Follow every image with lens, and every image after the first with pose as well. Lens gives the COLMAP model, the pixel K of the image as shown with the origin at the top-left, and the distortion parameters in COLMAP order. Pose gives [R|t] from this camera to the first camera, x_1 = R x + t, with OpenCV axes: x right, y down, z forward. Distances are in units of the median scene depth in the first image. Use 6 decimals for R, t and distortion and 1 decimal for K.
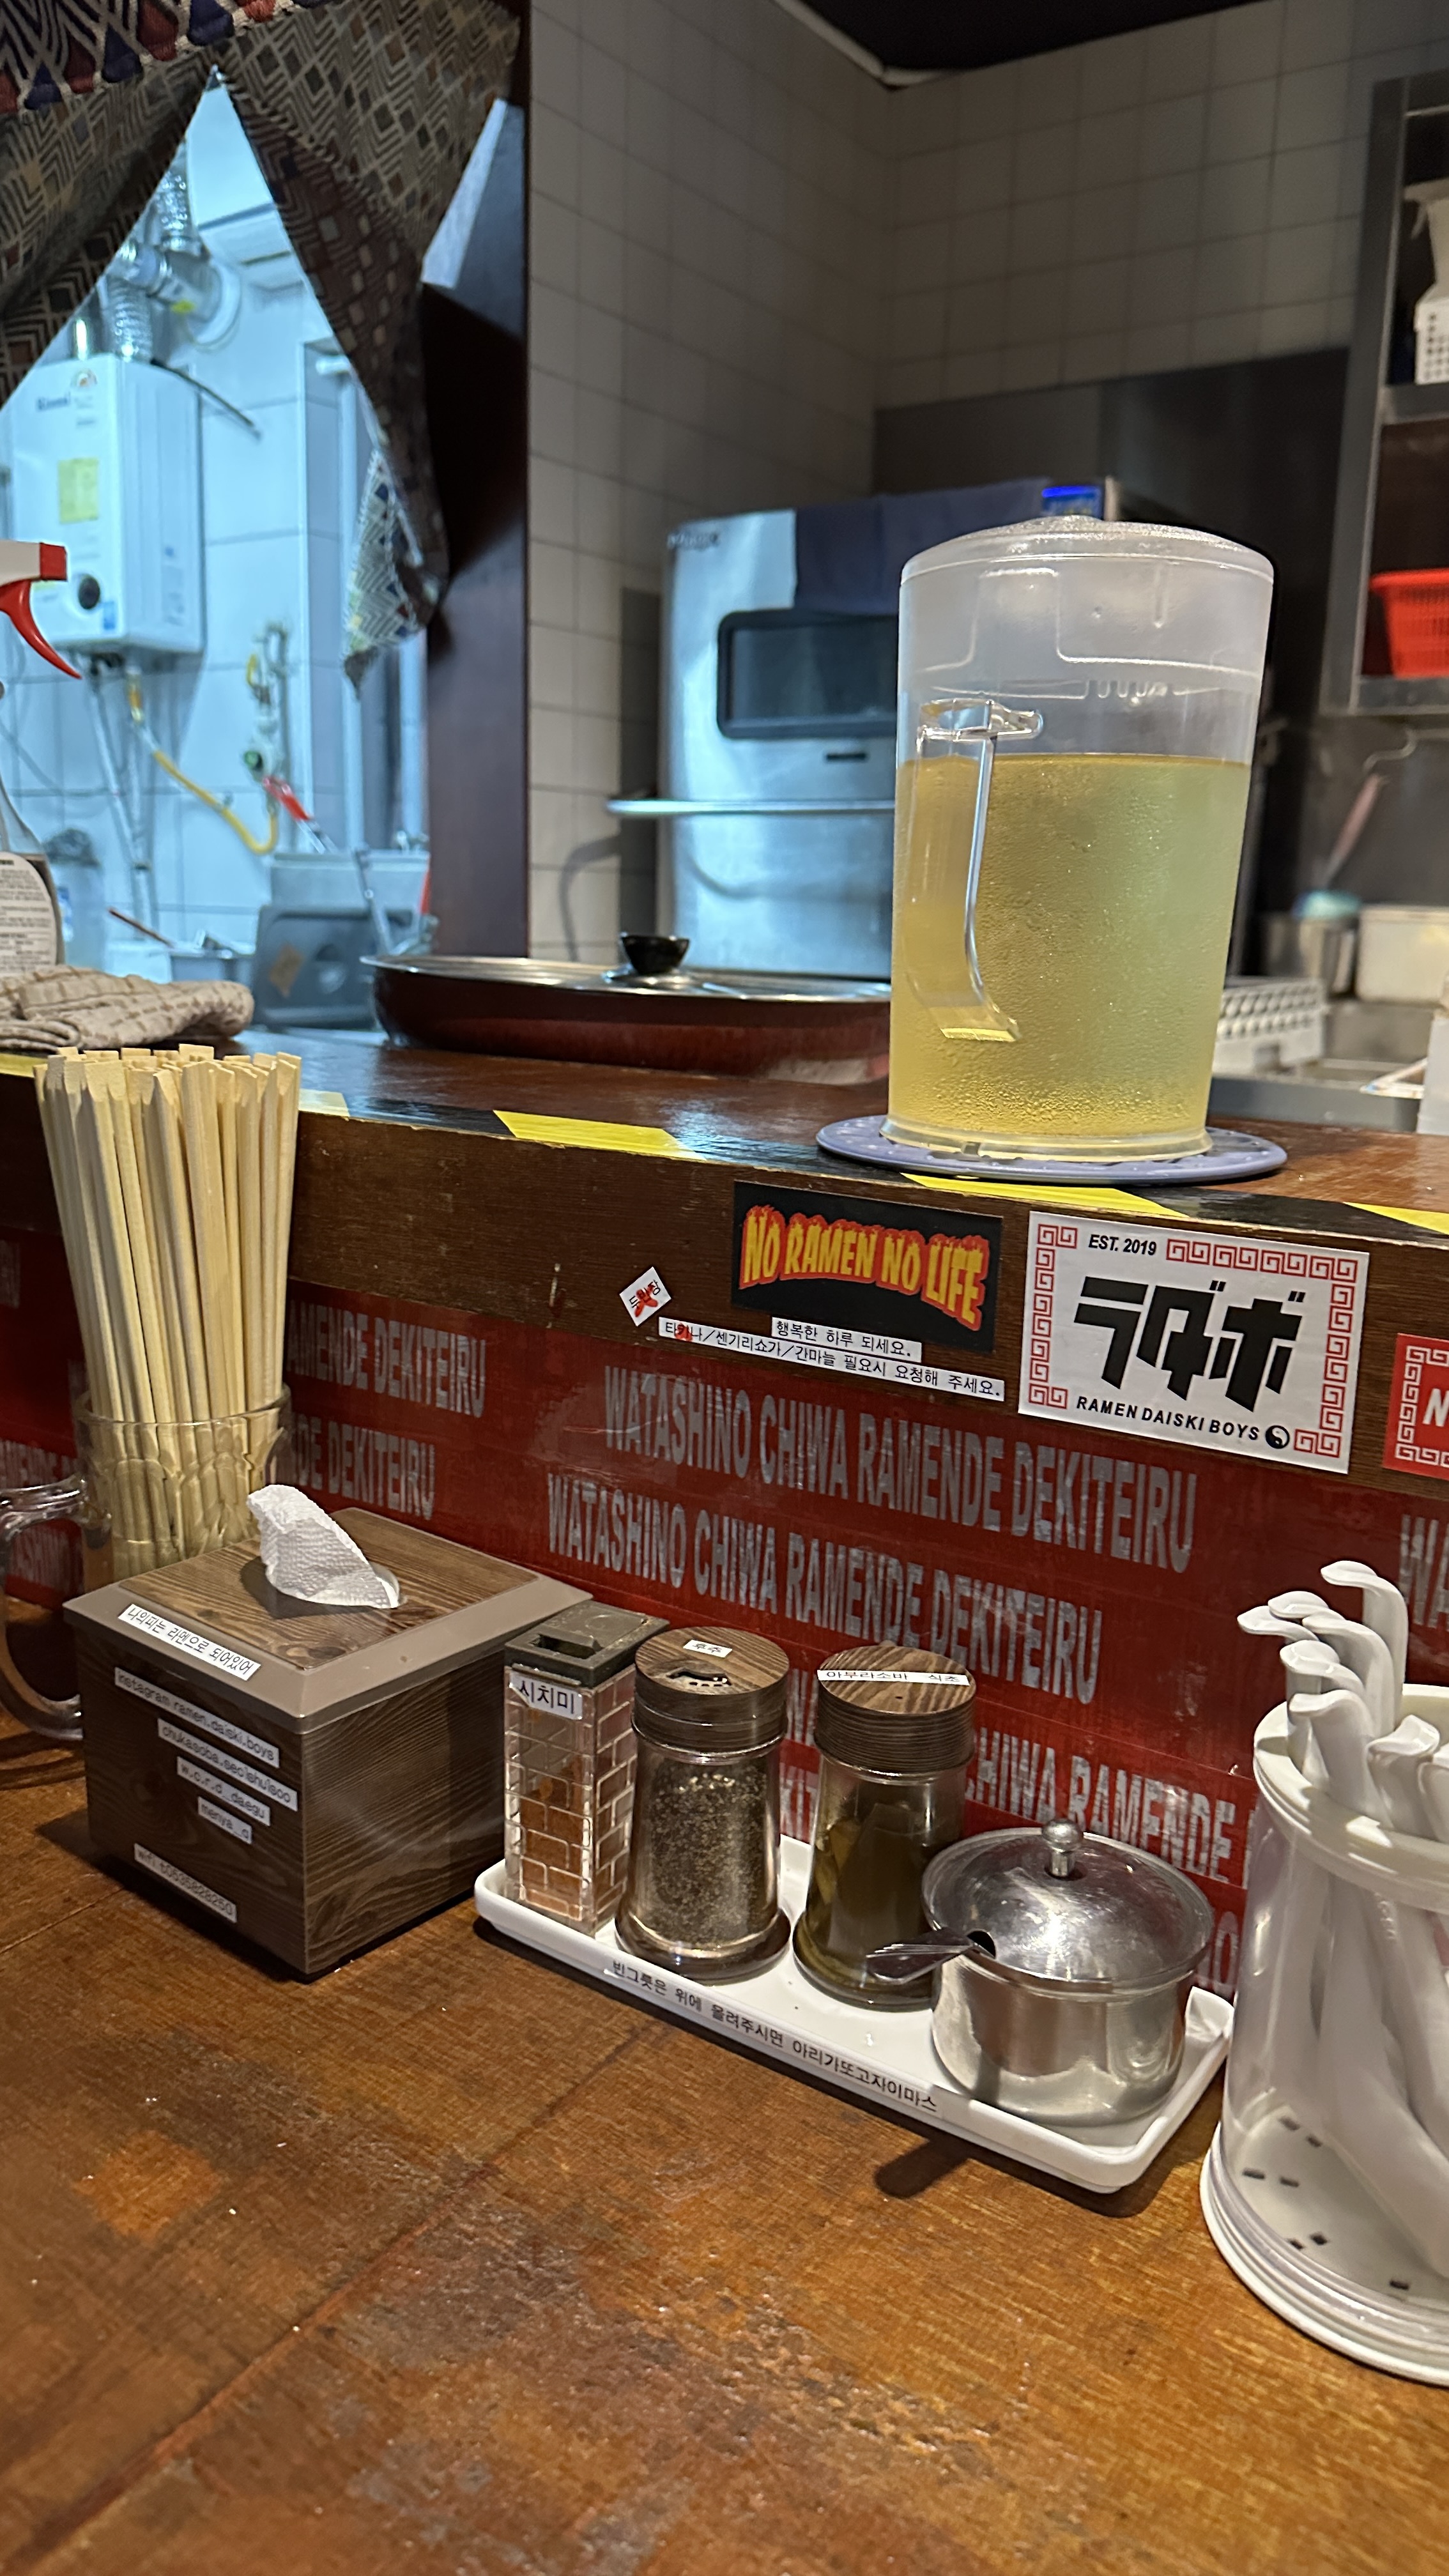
lens RADIAL K [[1856.5, 0, 699.8], [0, 1856.5, 1293.8], [0, 0, 1]] dist [0.126675, -0.000052]
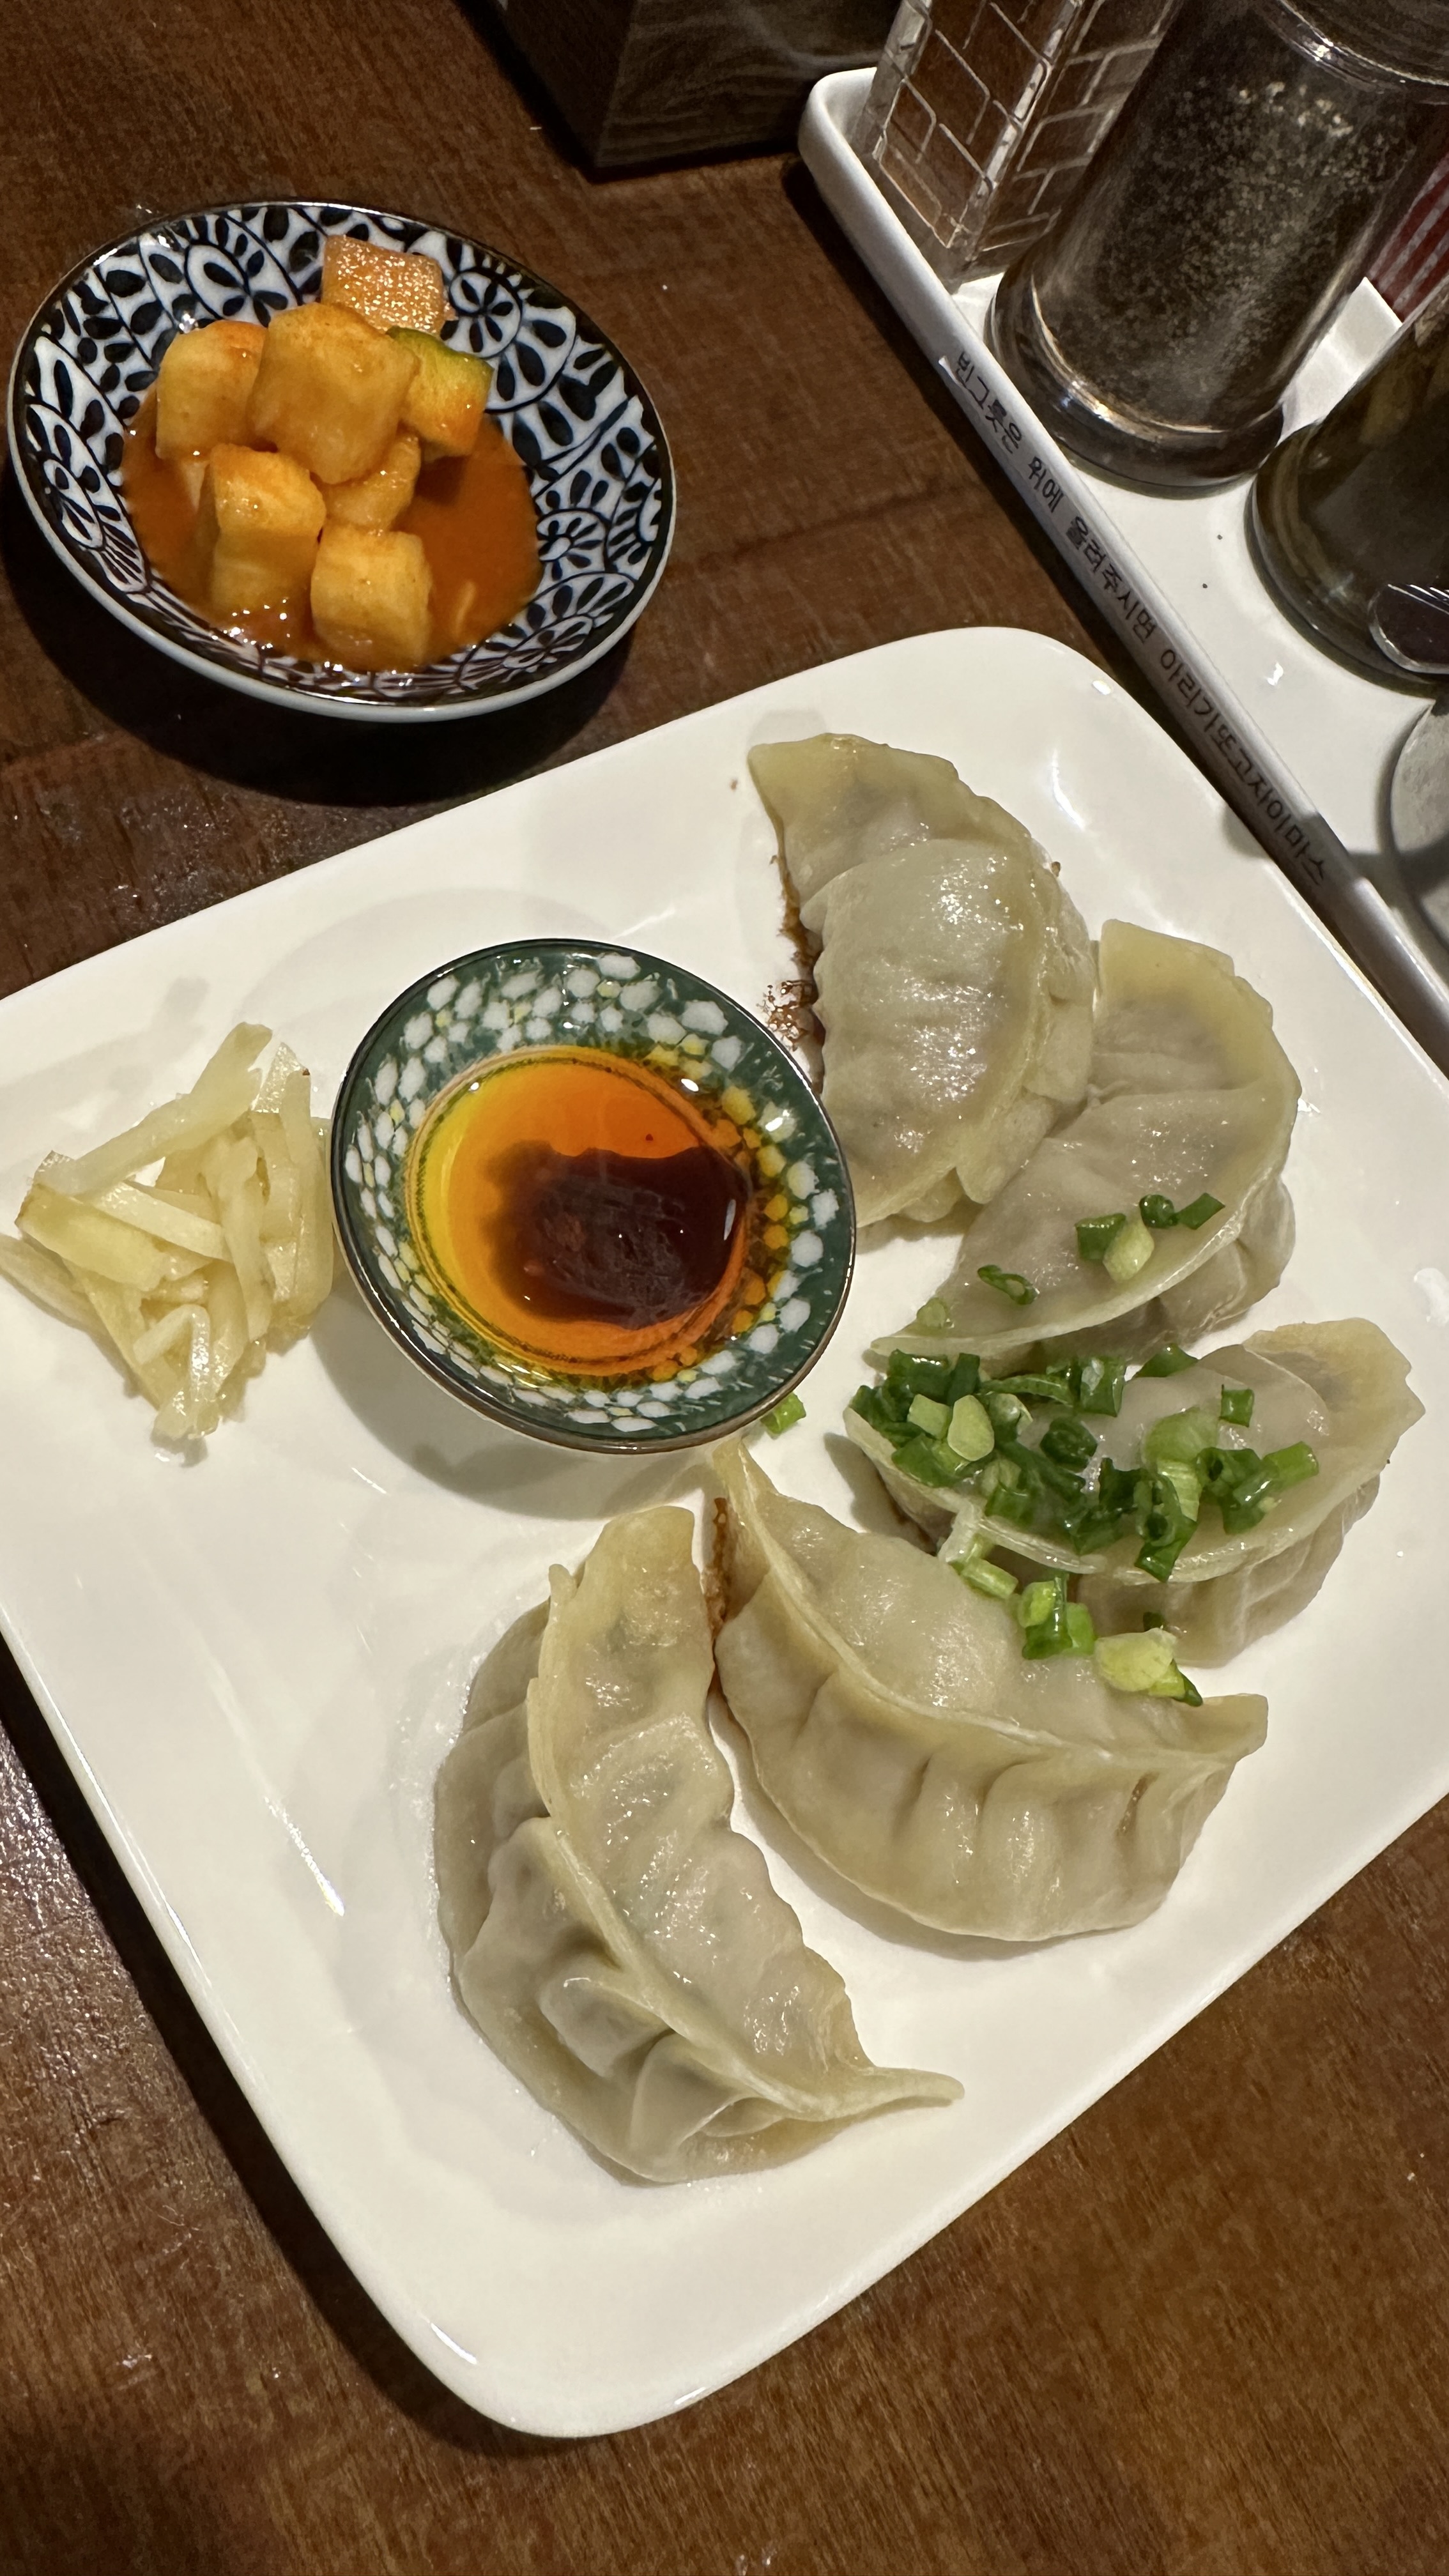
lens RADIAL K [[1845.4, 0, 594.8], [0, 1845.4, 1230.8], [0, 0, 1]] dist [-0.001748, -0.000095]
pose [[0.874706, 0.484493, -0.012464, -0.007930], [-0.300201, 0.561816, 0.770871, 0.111620], [0.380484, -0.670544, 0.636869, 0.432719]]
